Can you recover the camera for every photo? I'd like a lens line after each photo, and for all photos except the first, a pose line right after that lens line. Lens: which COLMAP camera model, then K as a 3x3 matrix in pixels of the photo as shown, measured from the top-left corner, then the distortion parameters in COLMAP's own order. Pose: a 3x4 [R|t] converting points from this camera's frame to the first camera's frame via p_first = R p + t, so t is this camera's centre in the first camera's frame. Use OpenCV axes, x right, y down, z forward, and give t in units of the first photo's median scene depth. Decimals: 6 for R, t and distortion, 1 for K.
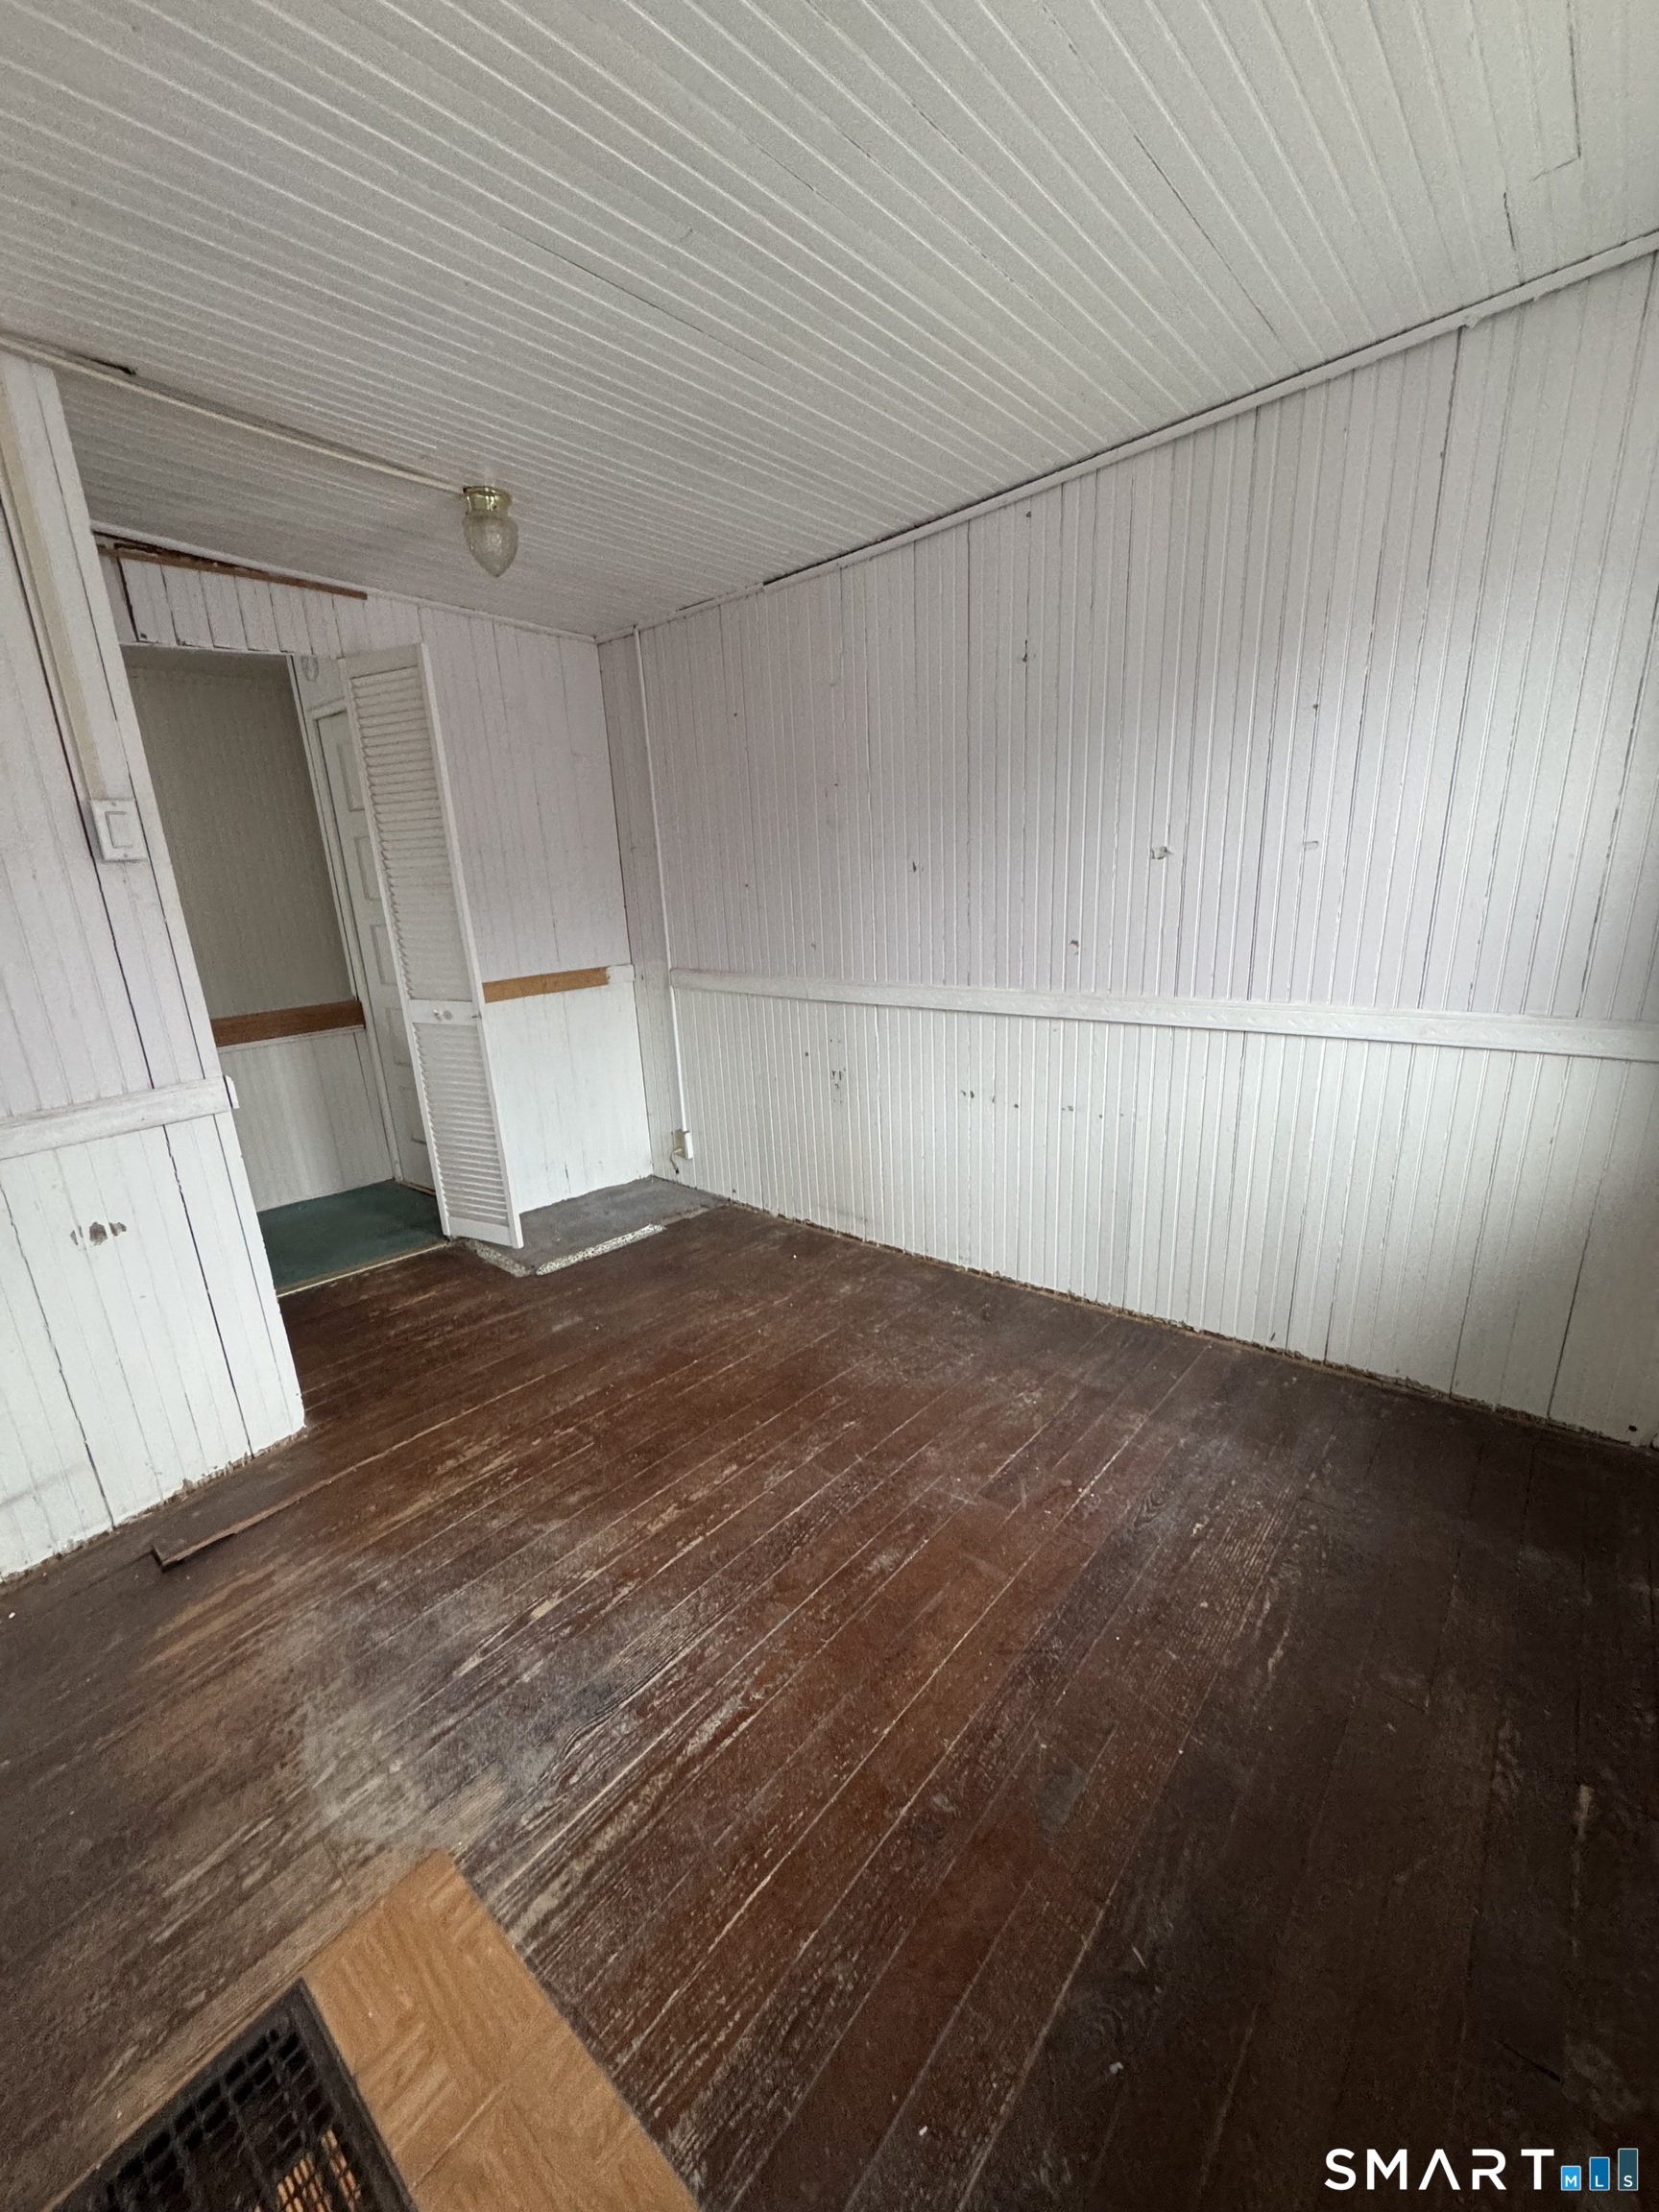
lens RADIAL K [[881.3, 0, 834.3], [0, 881.3, 1095.8], [0, 0, 1]] dist [-0.004403, 0.000112]
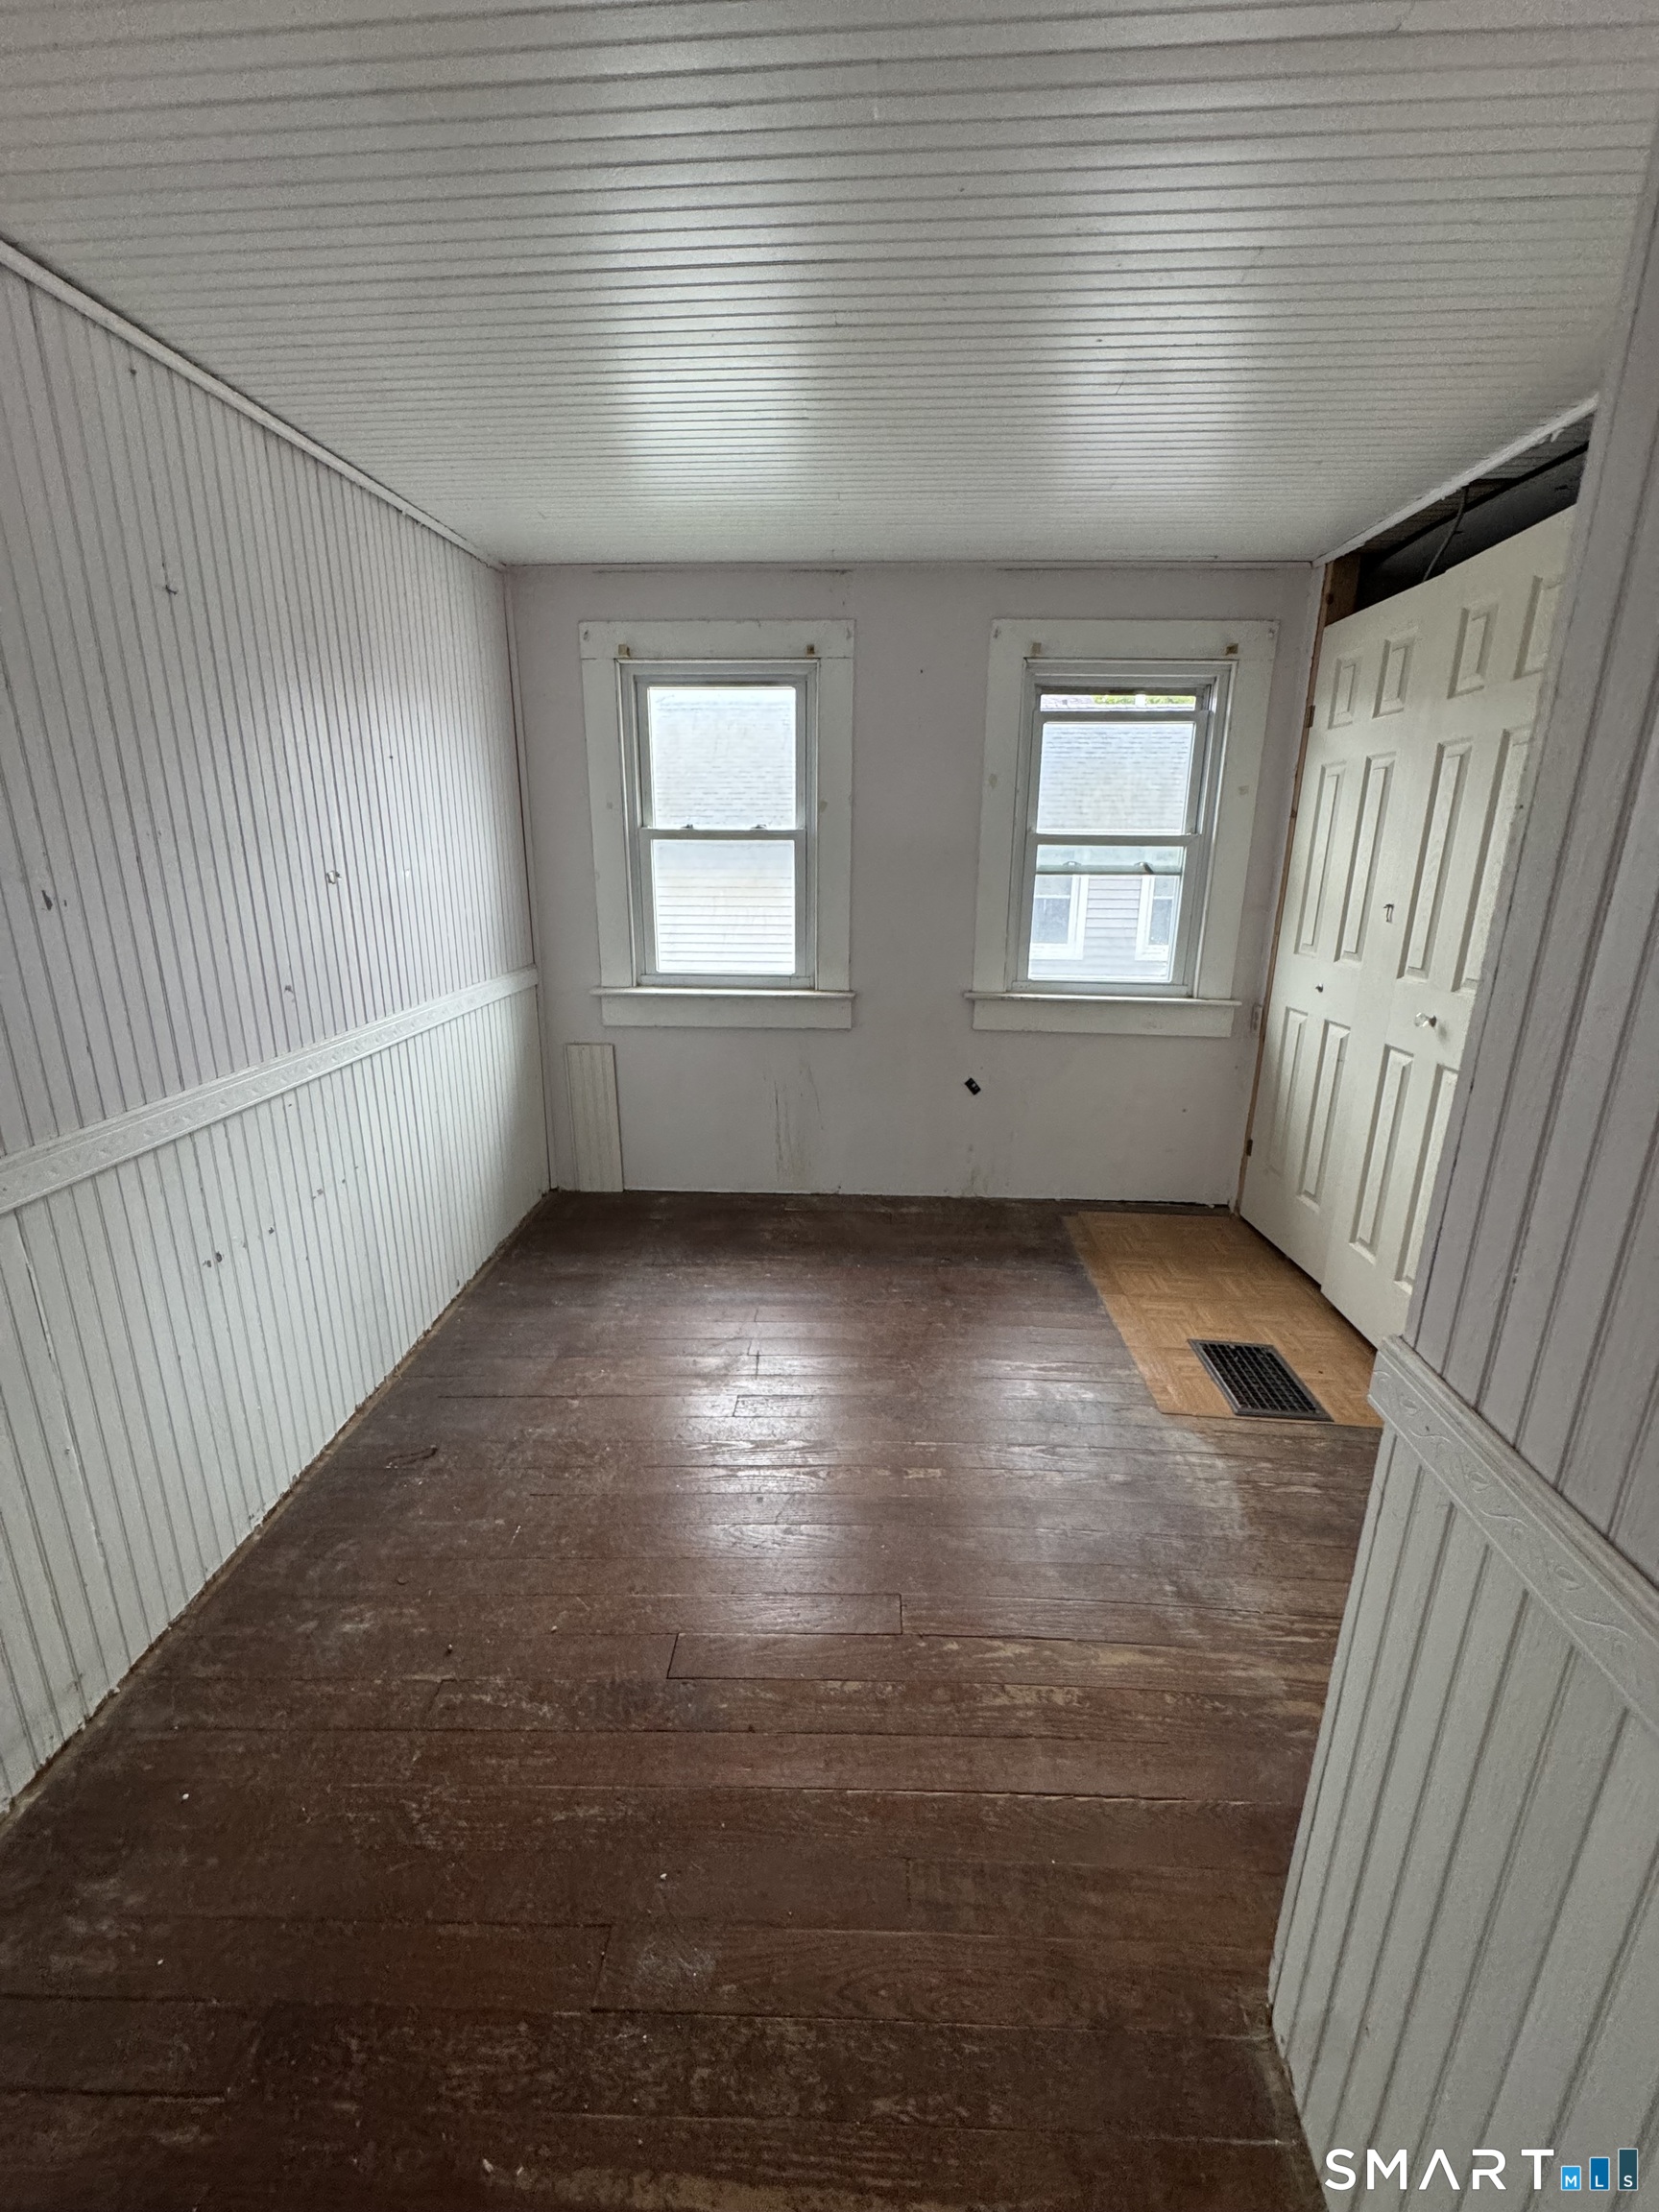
lens RADIAL K [[881.3, 0, 832.9], [0, 881.3, 1108.8], [0, 0, 1]] dist [-0.004403, 0.000112]
pose [[-0.614872, -0.182415, 0.767240, -0.786560], [0.227102, 0.890712, 0.393772, -0.331434], [-0.755220, 0.416361, -0.506247, 1.304706]]
